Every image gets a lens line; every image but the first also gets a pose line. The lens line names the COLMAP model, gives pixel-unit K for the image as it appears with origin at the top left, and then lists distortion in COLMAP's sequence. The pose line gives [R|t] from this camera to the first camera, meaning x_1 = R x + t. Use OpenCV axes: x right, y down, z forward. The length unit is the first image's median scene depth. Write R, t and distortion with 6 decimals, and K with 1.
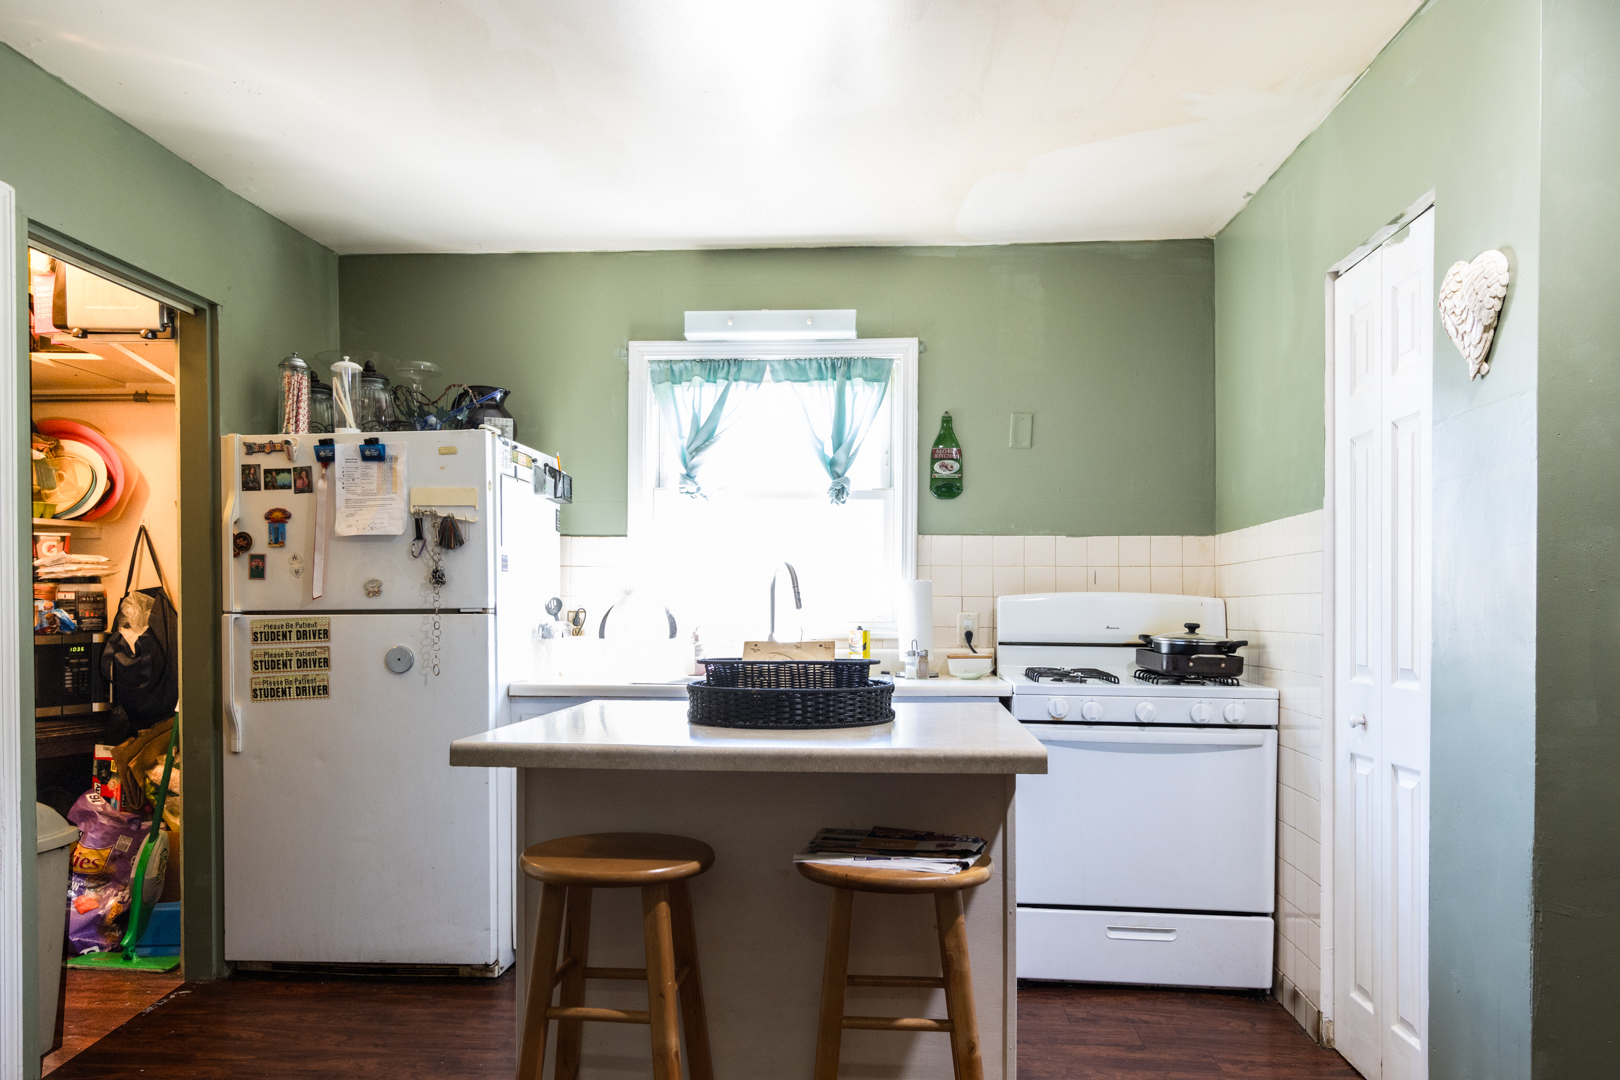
lens RADIAL K [[1178.7, 0, 811.6], [0, 1178.7, 619.7], [0, 0, 1]] dist [0.013793, -0.012445]
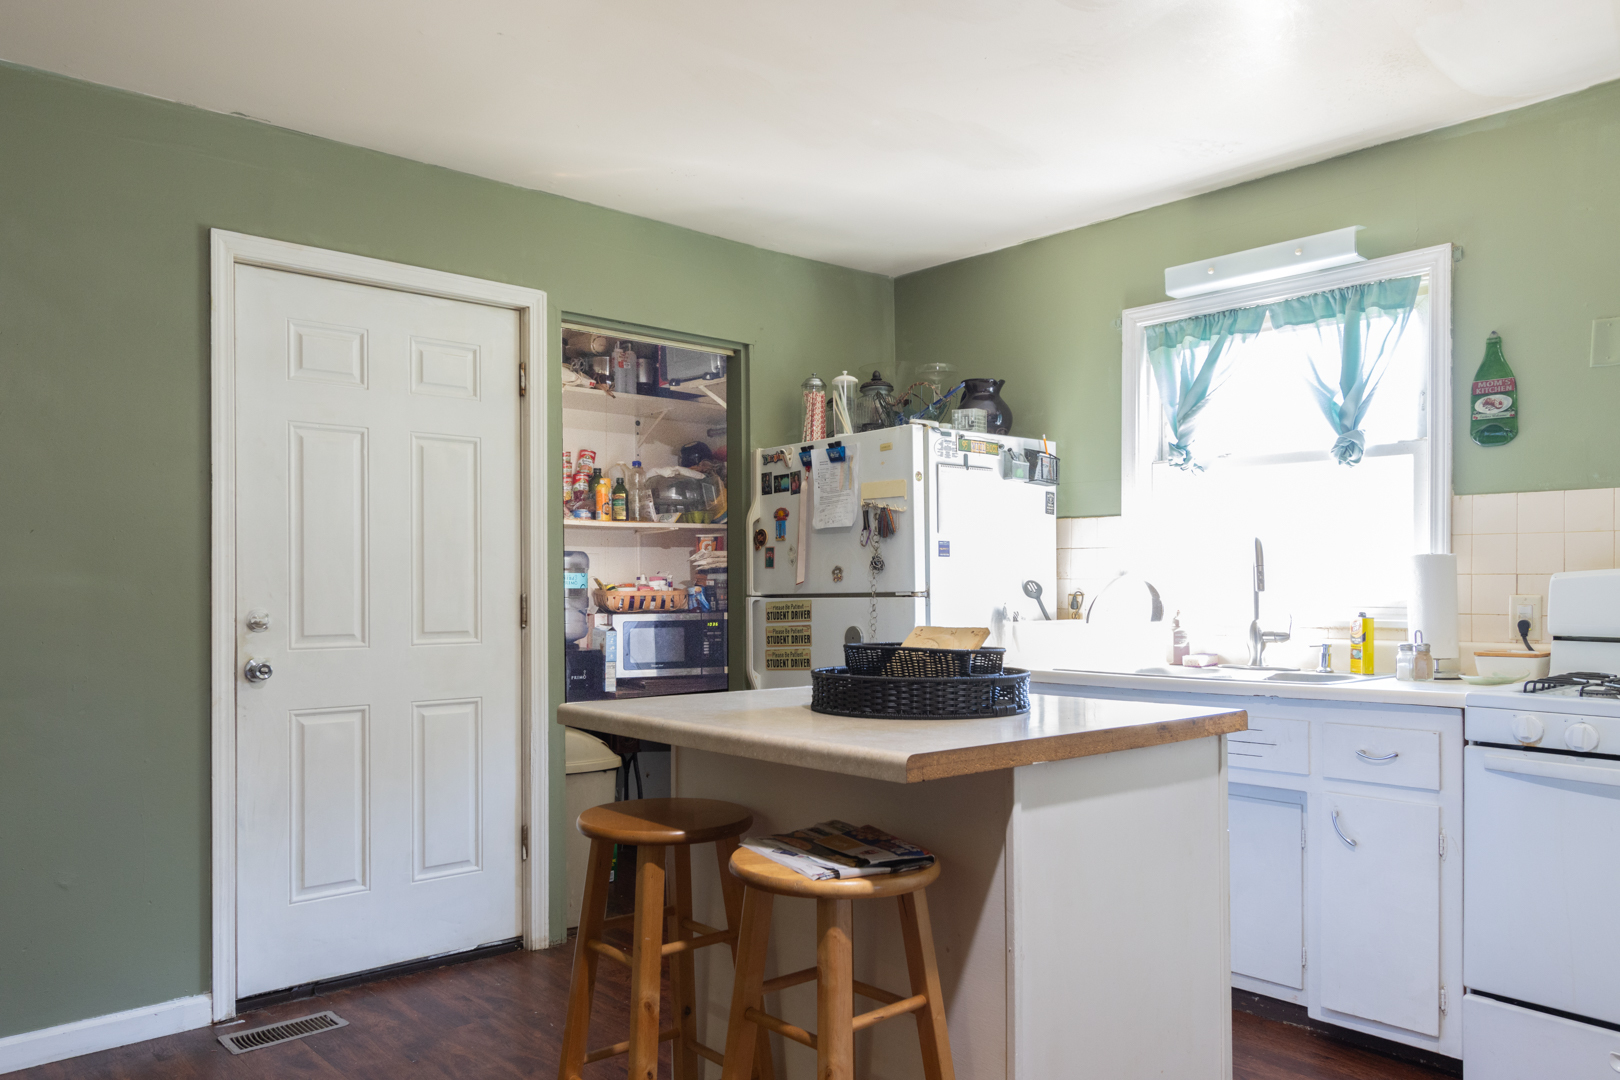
lens RADIAL K [[1178.7, 0, 797.6], [0, 1178.7, 588.3], [0, 0, 1]] dist [0.013793, -0.012445]
pose [[0.710645, -0.004490, -0.703537, 0.347547], [-0.003412, 0.999946, -0.009827, -0.001816], [0.703543, 0.009384, 0.710591, 0.150637]]
